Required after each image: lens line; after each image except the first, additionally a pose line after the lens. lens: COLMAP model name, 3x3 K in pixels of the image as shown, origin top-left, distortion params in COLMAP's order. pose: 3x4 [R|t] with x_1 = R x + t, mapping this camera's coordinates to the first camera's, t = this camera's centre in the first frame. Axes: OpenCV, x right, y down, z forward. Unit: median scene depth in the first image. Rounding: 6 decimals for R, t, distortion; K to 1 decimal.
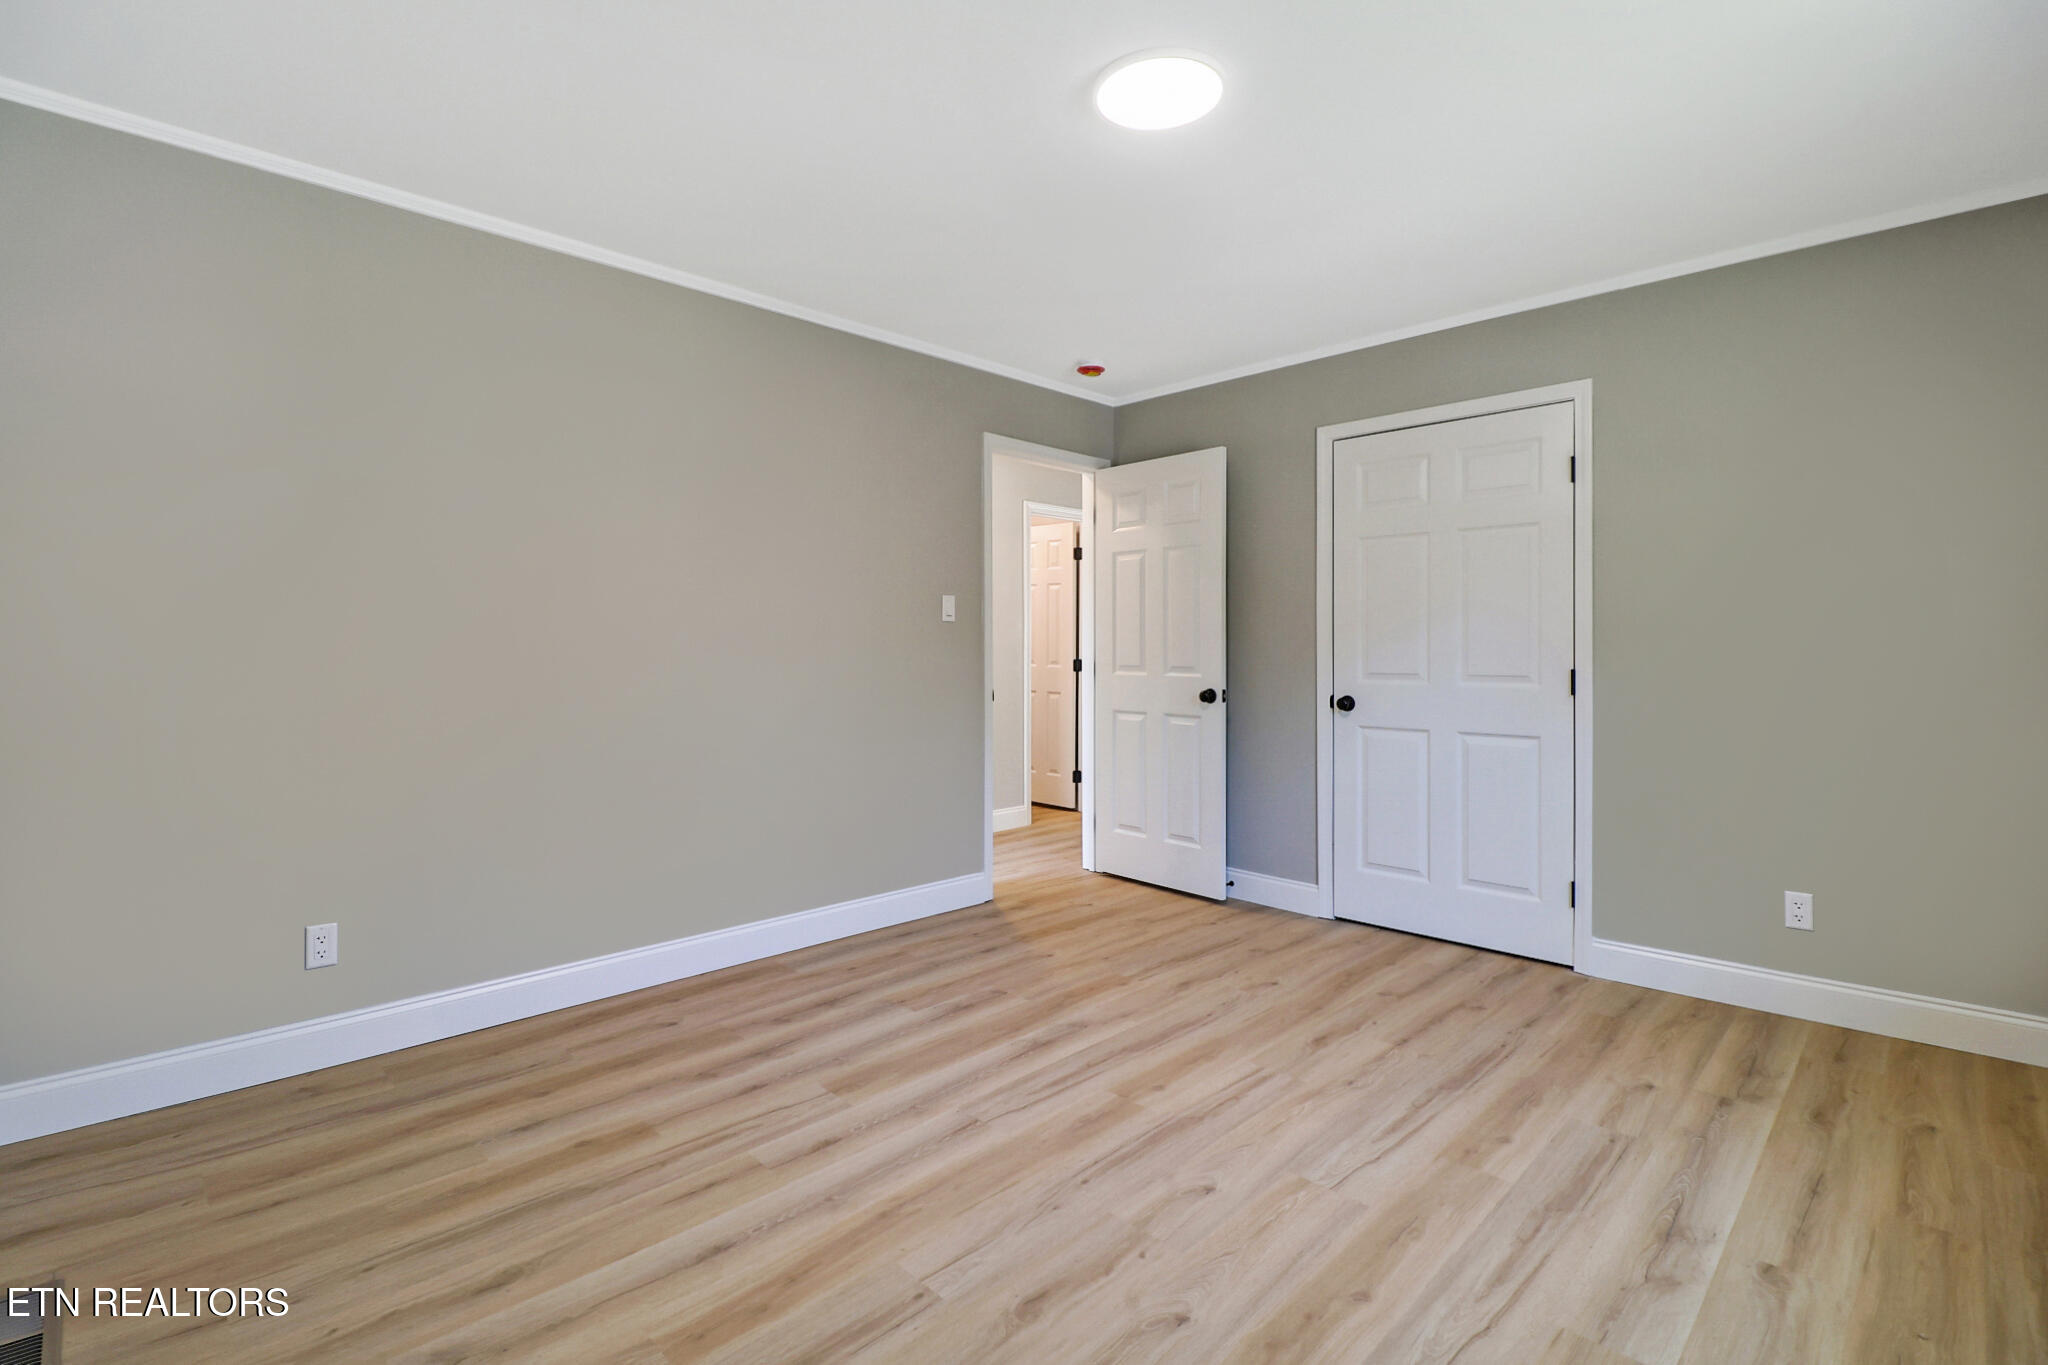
lens RADIAL K [[946.8, 0, 1025.9], [0, 946.8, 671.3], [0, 0, 1]] dist [0.000061, -0.000269]
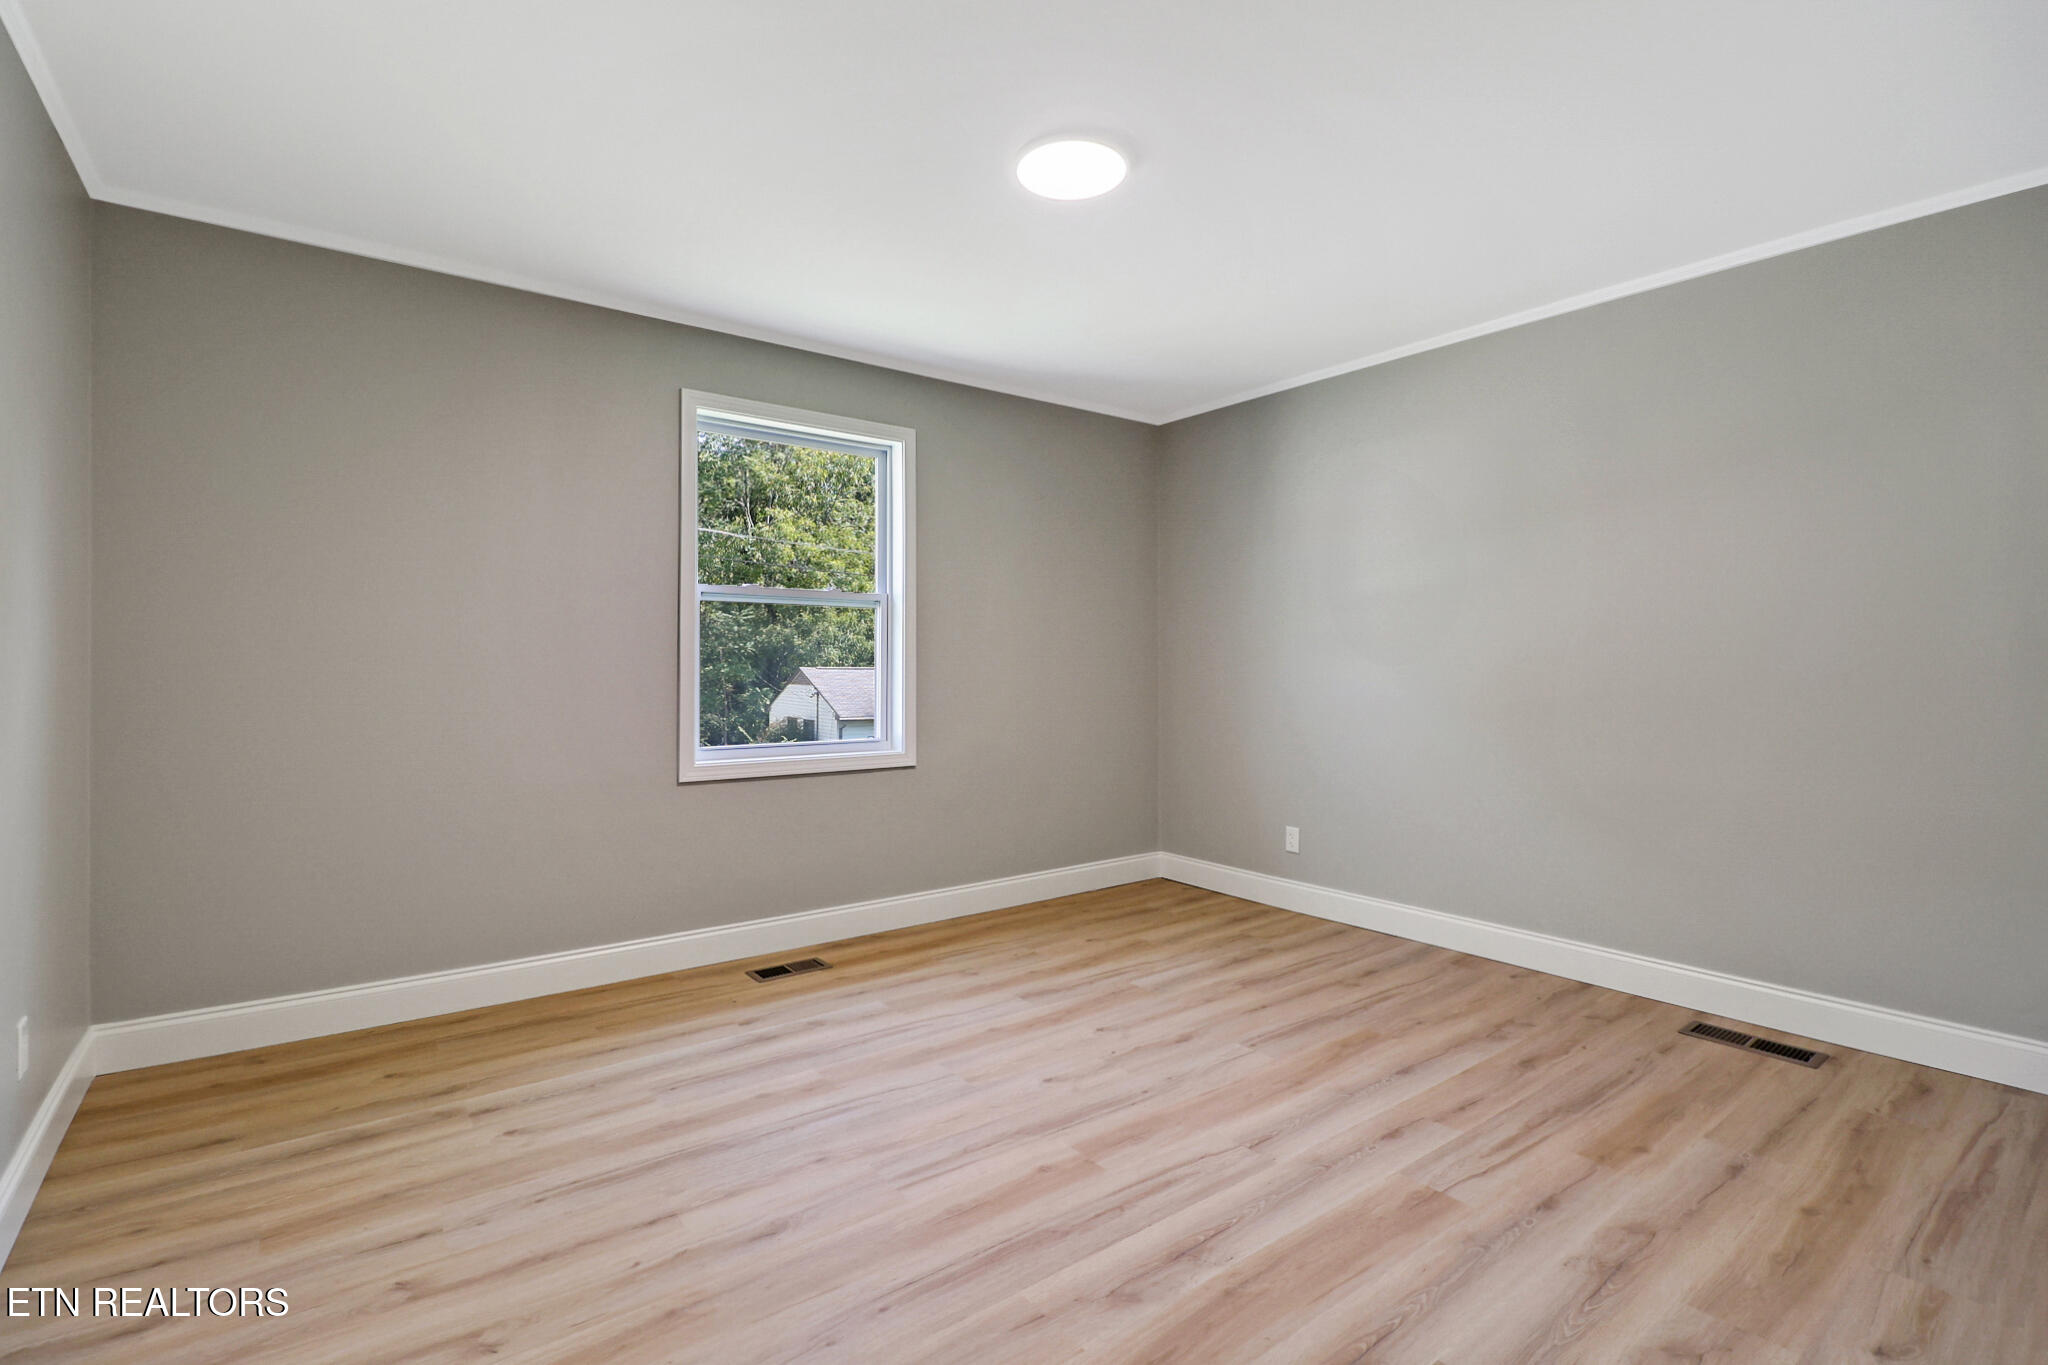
lens RADIAL K [[946.8, 0, 1021.2], [0, 946.8, 671.8], [0, 0, 1]] dist [0.000061, -0.000269]
pose [[-0.990931, -0.005958, 0.134237, 0.053488], [-0.002213, 0.999605, 0.028029, -0.036432], [-0.134351, 0.027478, -0.990553, 1.989969]]
